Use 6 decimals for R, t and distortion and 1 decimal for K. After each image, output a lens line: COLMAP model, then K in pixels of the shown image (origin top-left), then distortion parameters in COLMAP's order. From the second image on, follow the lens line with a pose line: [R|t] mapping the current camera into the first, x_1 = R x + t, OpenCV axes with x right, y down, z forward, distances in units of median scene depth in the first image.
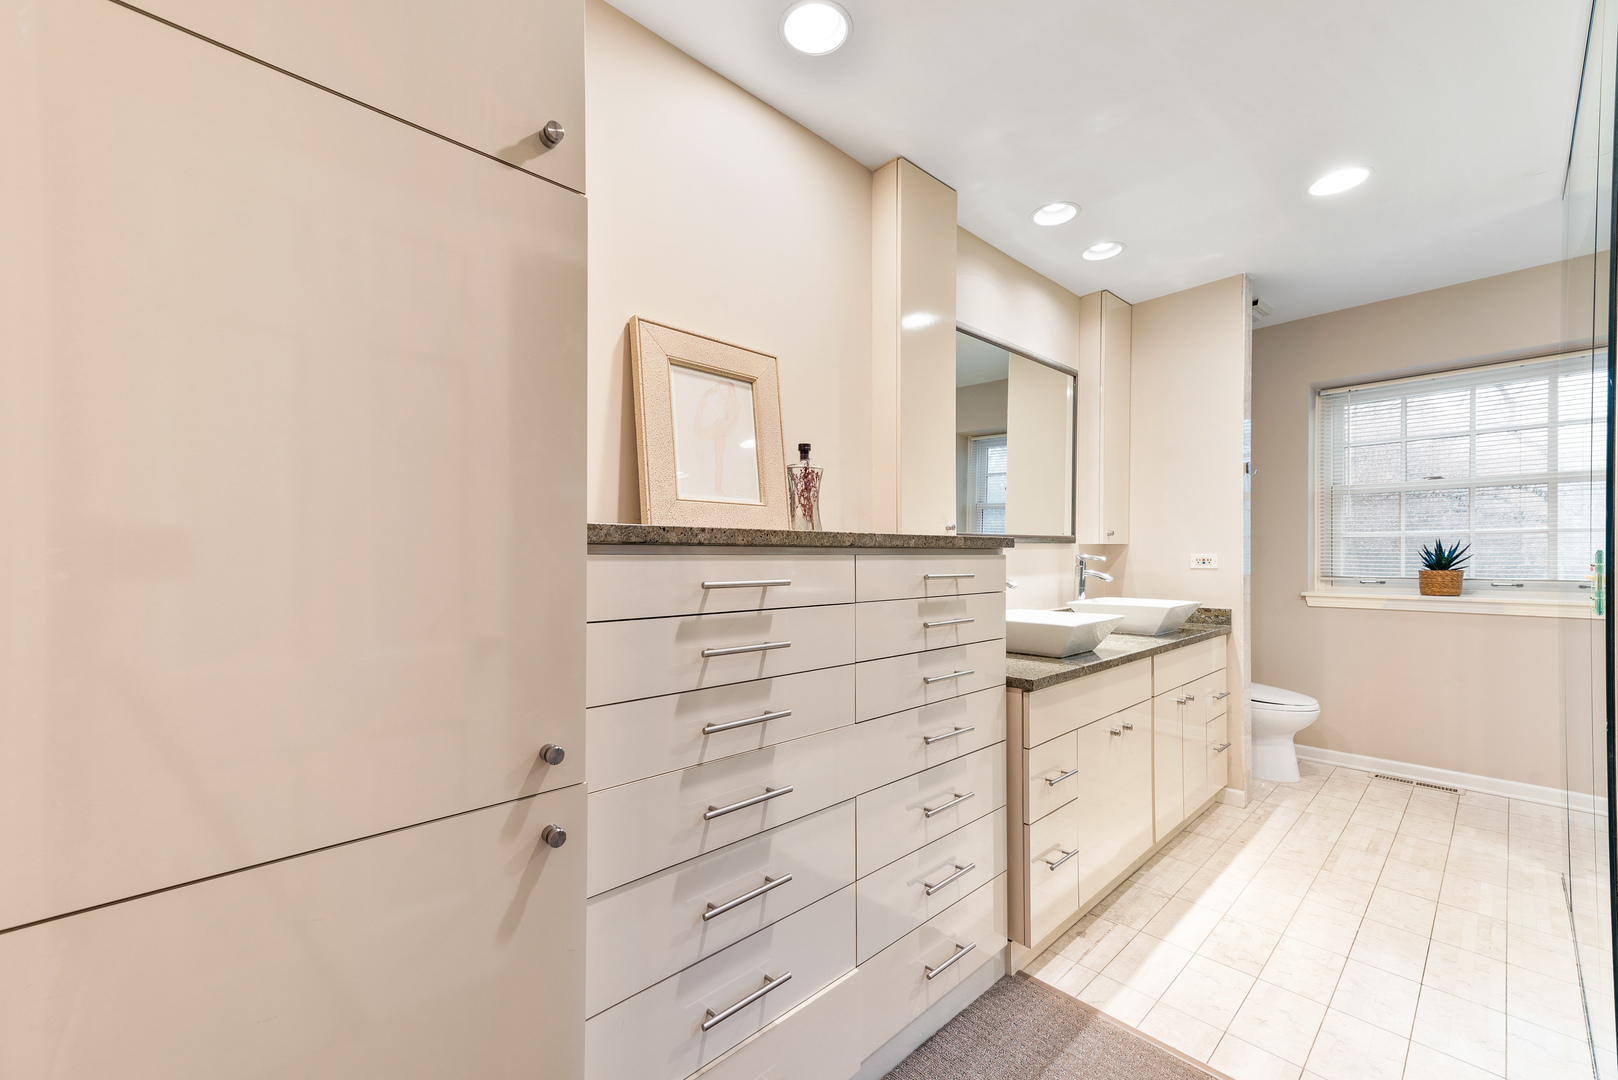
lens RADIAL K [[650.5, 0, 808.9], [0, 650.5, 543.1], [0, 0, 1]] dist [-0.000704, -0.000049]
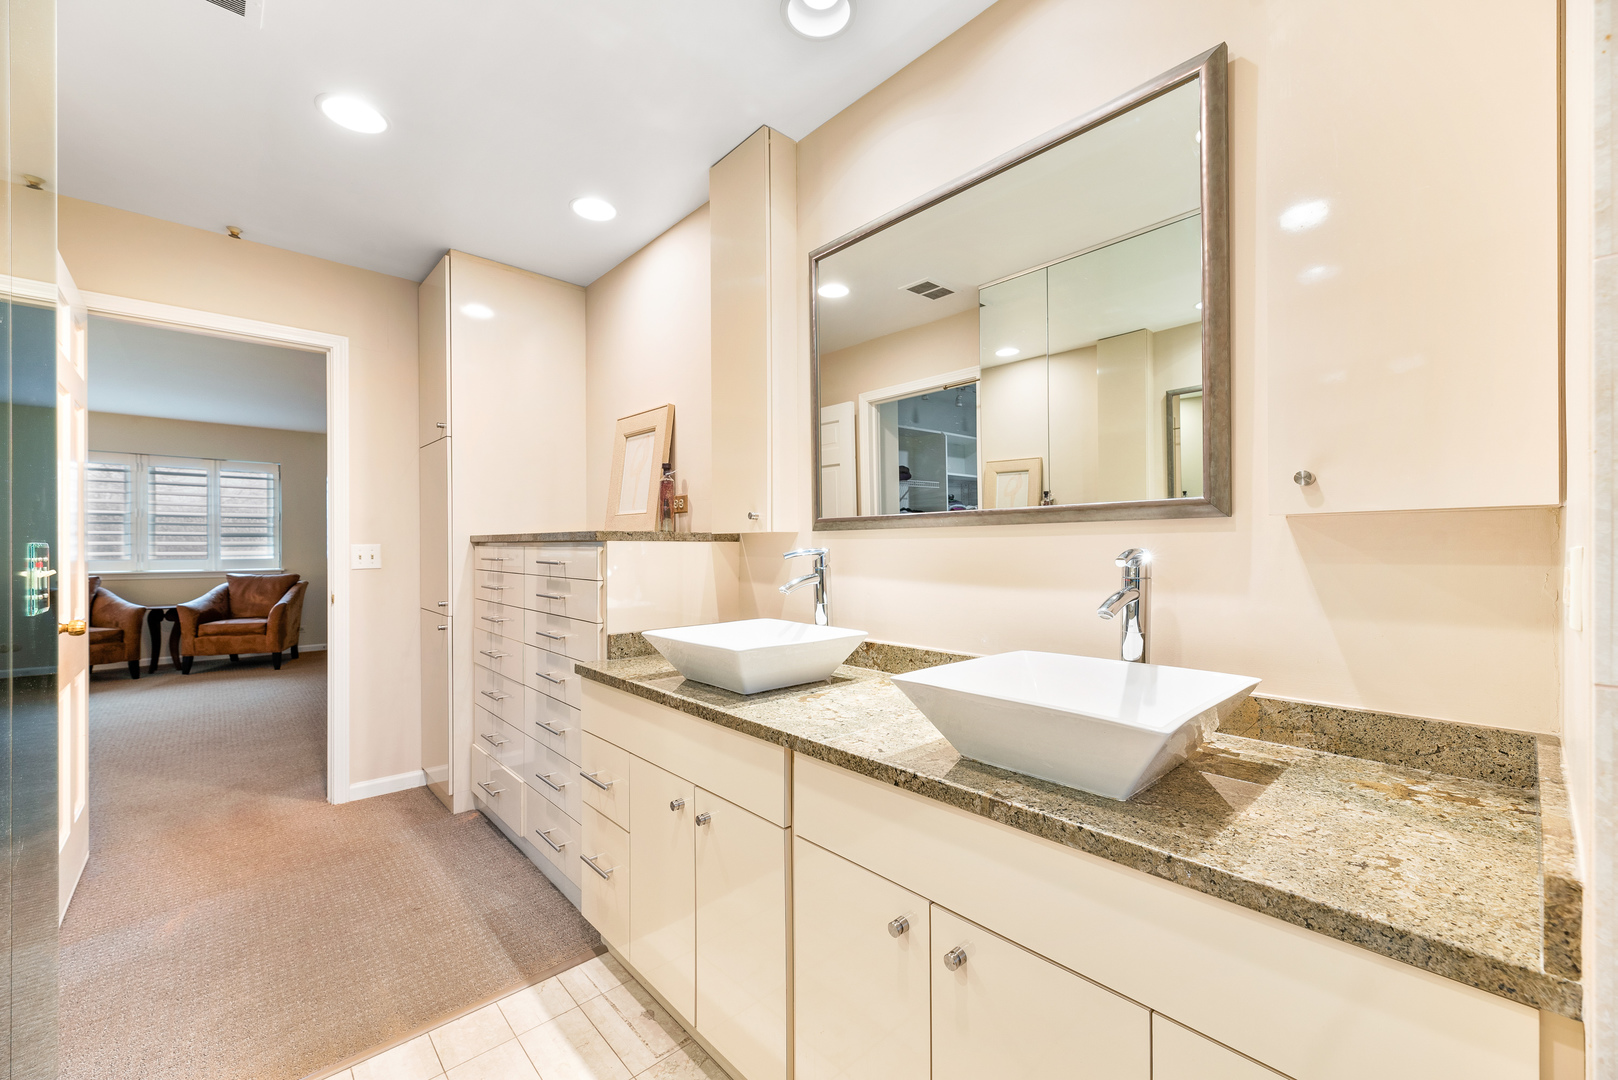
lens RADIAL K [[650.5, 0, 813.2], [0, 650.5, 542.6], [0, 0, 1]] dist [-0.000704, -0.000049]
pose [[-0.003614, -0.007415, -0.999966, 1.215561], [0.004186, 0.999964, -0.007430, 0.018006], [0.999985, -0.004213, -0.003583, 1.191699]]
